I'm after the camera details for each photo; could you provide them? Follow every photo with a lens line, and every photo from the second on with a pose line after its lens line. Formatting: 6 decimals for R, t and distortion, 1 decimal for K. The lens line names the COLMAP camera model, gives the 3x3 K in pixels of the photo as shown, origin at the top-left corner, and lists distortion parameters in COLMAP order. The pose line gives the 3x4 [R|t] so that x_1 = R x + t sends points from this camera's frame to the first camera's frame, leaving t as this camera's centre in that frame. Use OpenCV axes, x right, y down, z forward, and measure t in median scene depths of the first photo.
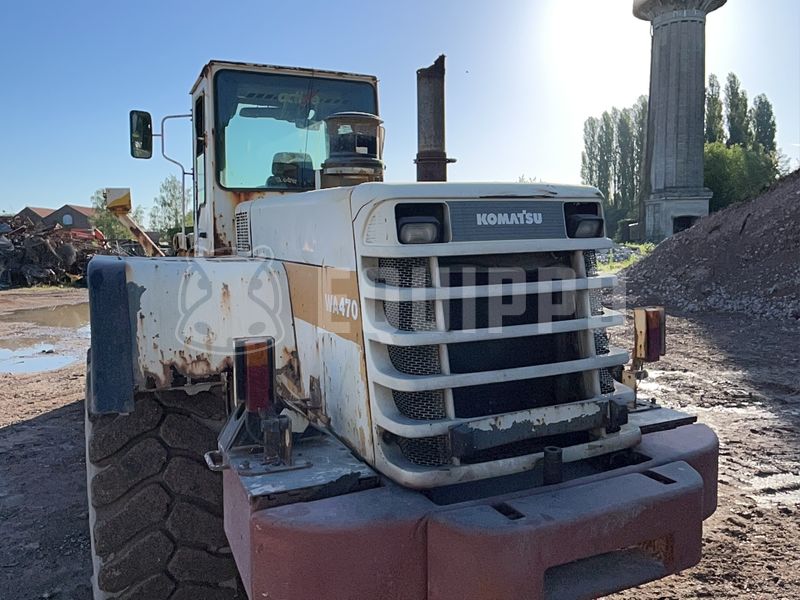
lens RADIAL K [[641.2, 0, 400.8], [0, 641.2, 298.5], [0, 0, 1]] dist [0.069025, -0.079823]
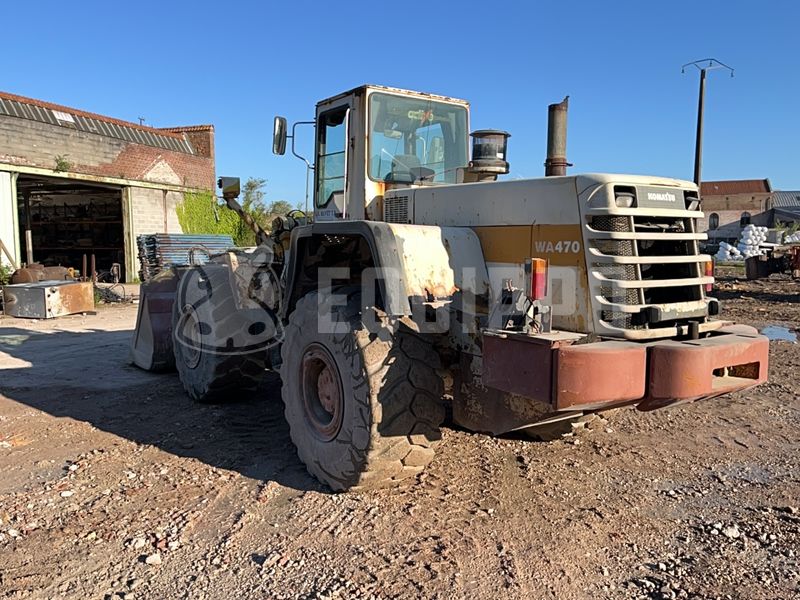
lens RADIAL K [[641.2, 0, 397.8], [0, 641.2, 303.8], [0, 0, 1]] dist [0.069025, -0.079823]
pose [[0.986393, 0.010196, 0.164086, -0.668755], [-0.008895, 0.999923, -0.008665, 0.153083], [-0.164161, 0.007087, 0.986408, -0.507689]]
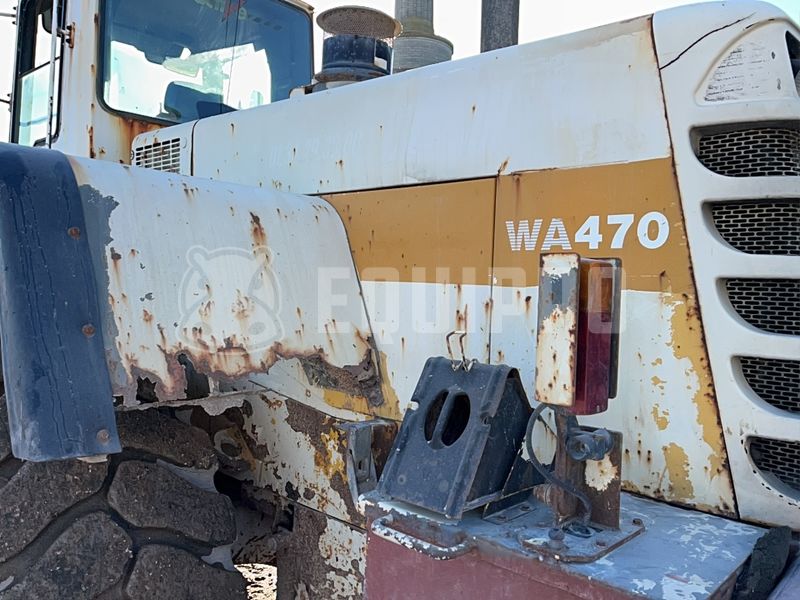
lens RADIAL K [[641.2, 0, 405.8], [0, 641.2, 298.6], [0, 0, 1]] dist [0.069025, -0.079823]
pose [[0.914521, 0.031970, 0.403272, -0.395980], [-0.002682, 0.997330, -0.072982, 0.094586], [-0.404529, 0.065662, 0.912165, 0.471846]]
